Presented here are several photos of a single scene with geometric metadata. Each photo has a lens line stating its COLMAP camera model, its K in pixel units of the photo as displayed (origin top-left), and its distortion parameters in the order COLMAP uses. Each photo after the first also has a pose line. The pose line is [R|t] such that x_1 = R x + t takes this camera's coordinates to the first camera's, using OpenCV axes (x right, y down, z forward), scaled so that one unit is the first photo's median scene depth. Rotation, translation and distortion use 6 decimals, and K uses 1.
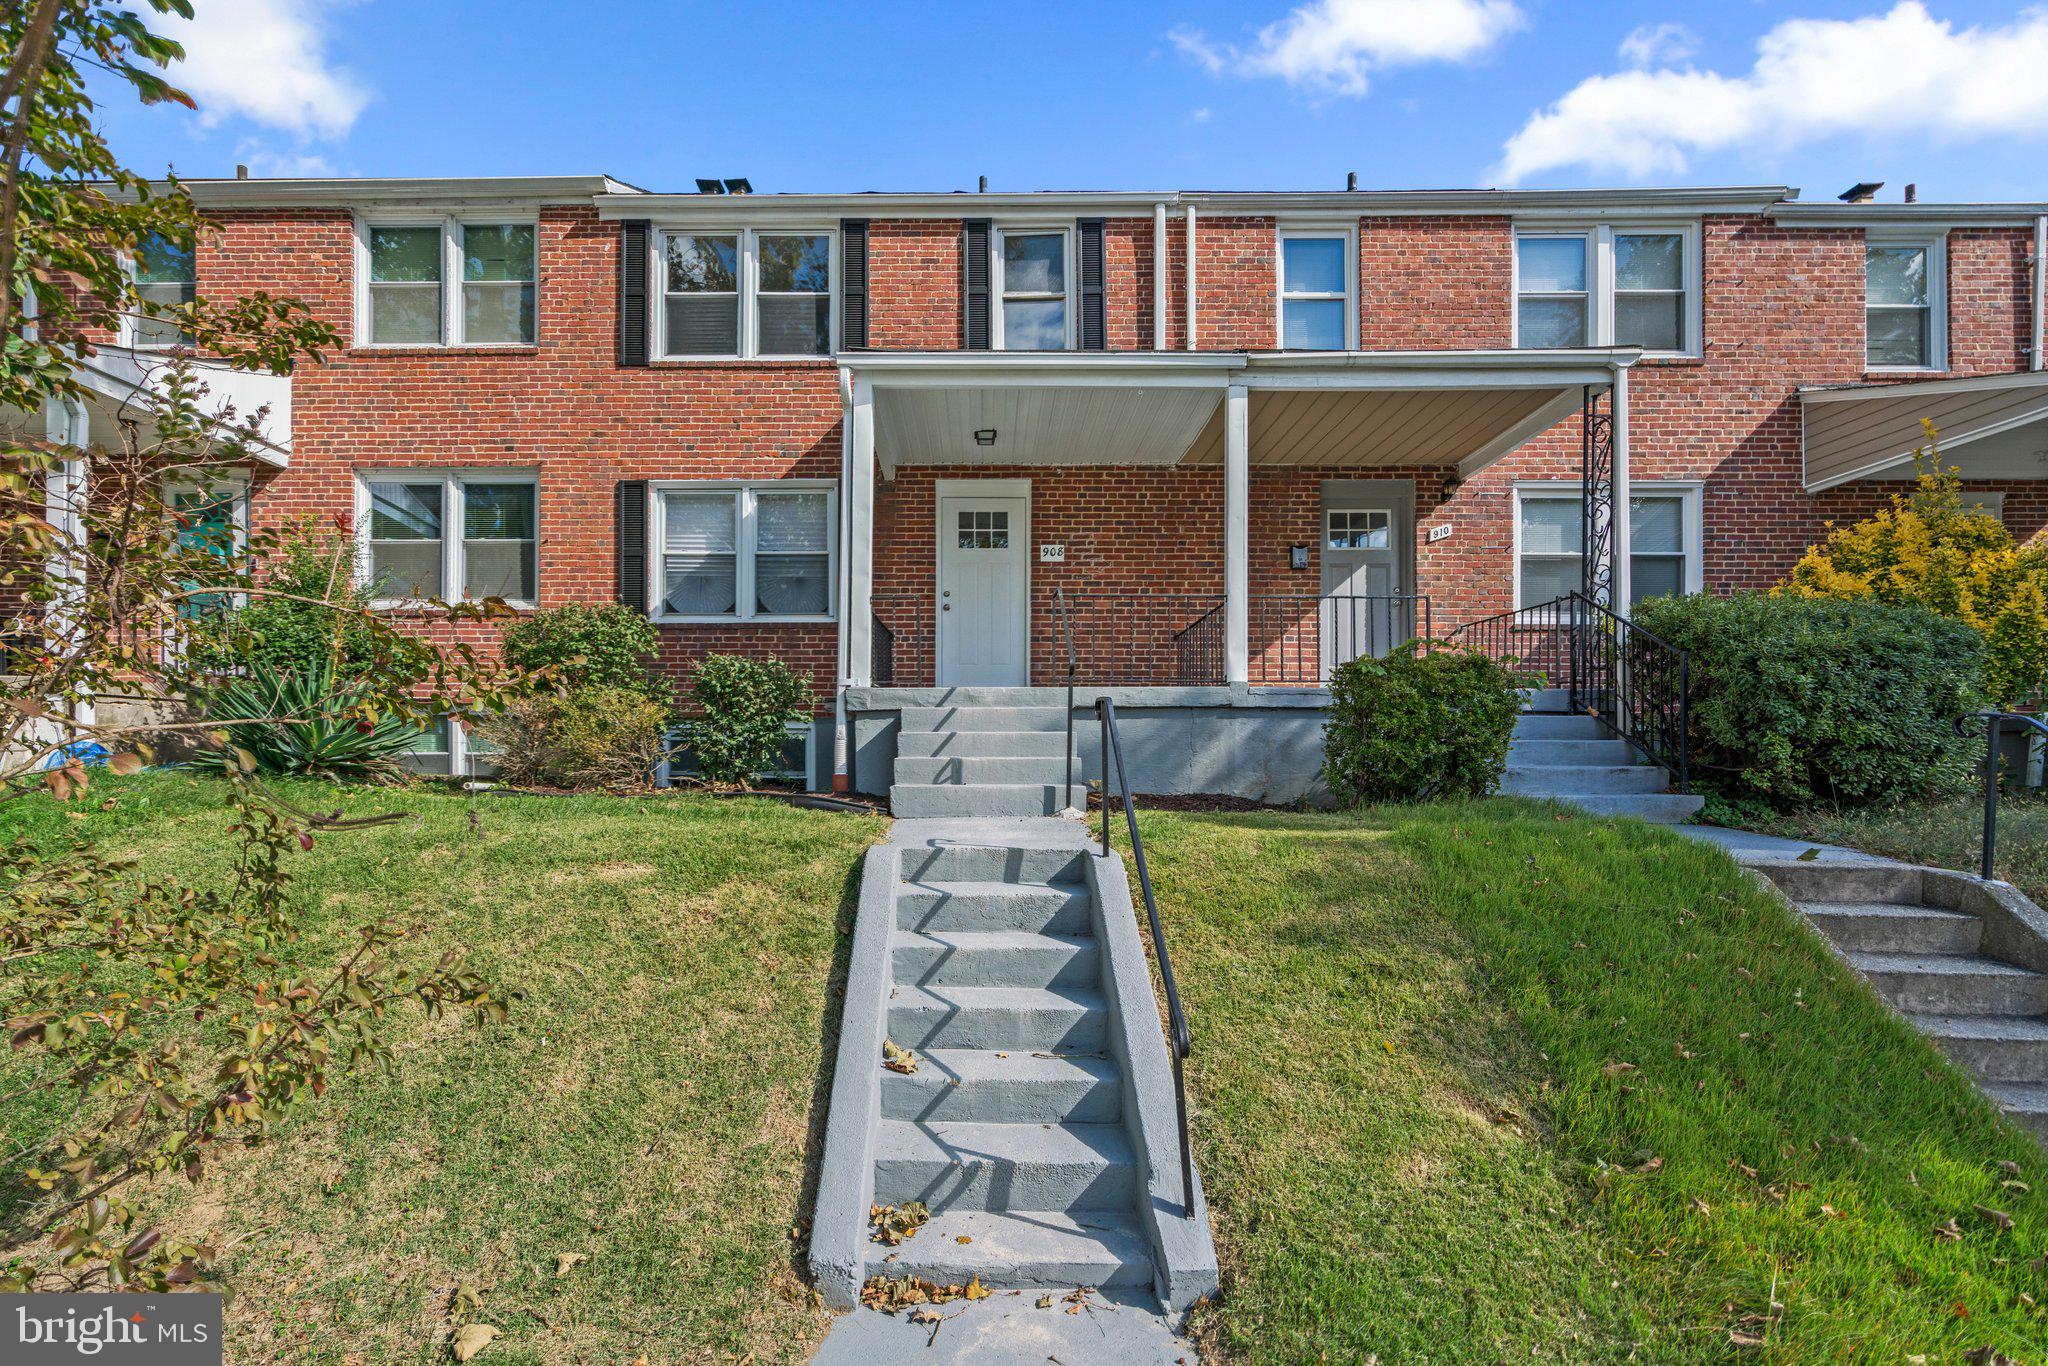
lens RADIAL K [[912.6, 0, 1026.1], [0, 912.6, 753.6], [0, 0, 1]] dist [-0.012156, 0.007372]
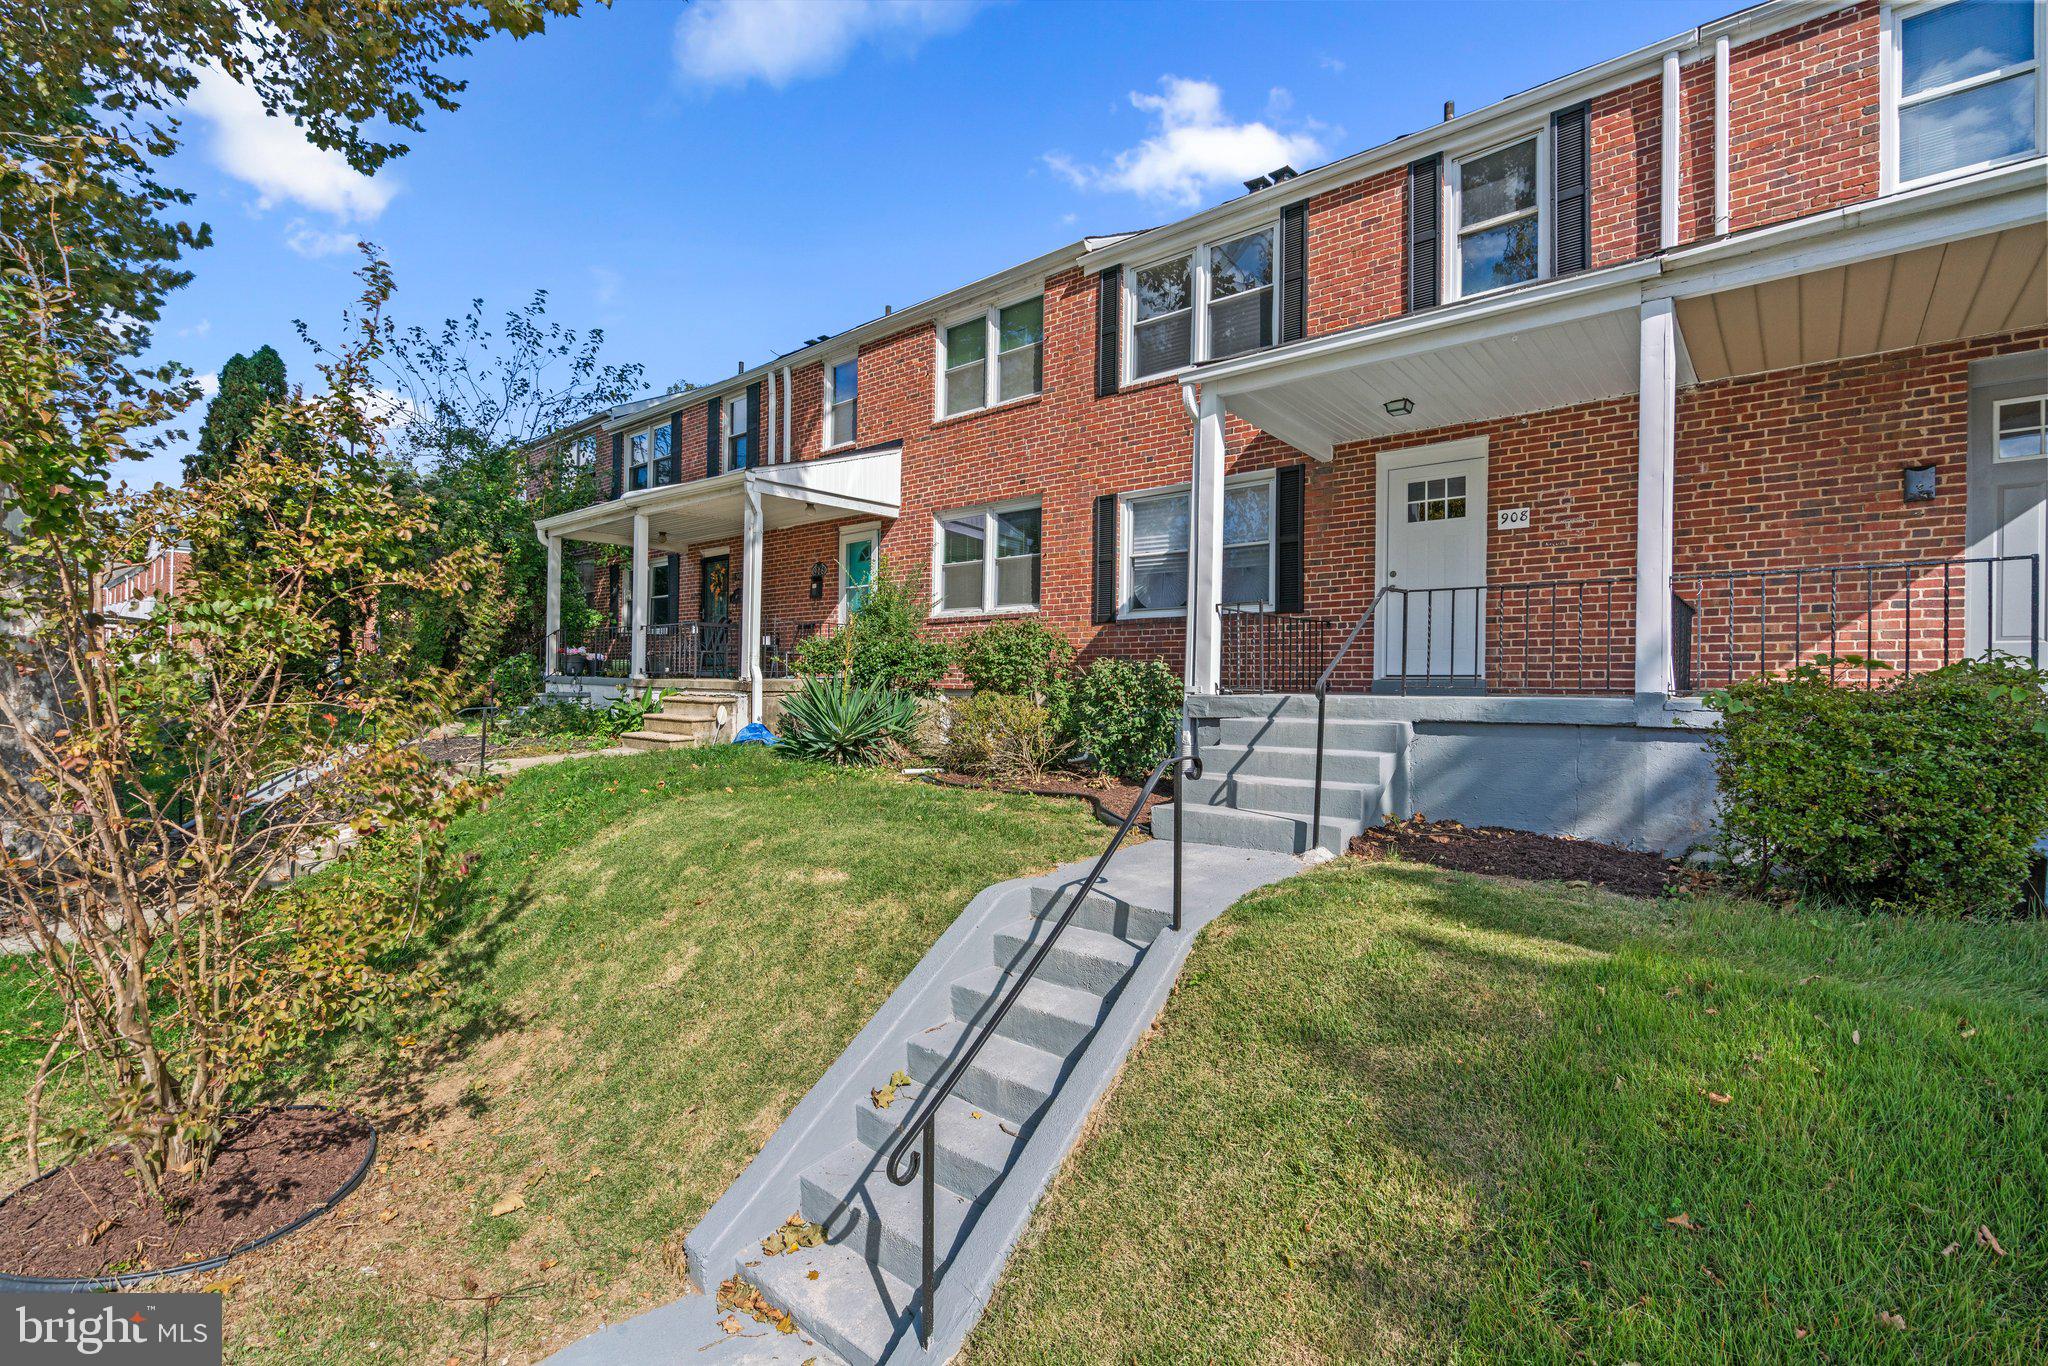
lens RADIAL K [[894.5, 0, 1024.5], [0, 894.5, 688.3], [0, 0, 1]] dist [0.002782, 0.000717]
pose [[0.778913, 0.005808, -0.627105, 0.195945], [-0.017285, 0.999776, -0.012210, -0.043342], [0.626894, 0.020350, 0.778839, 0.068041]]
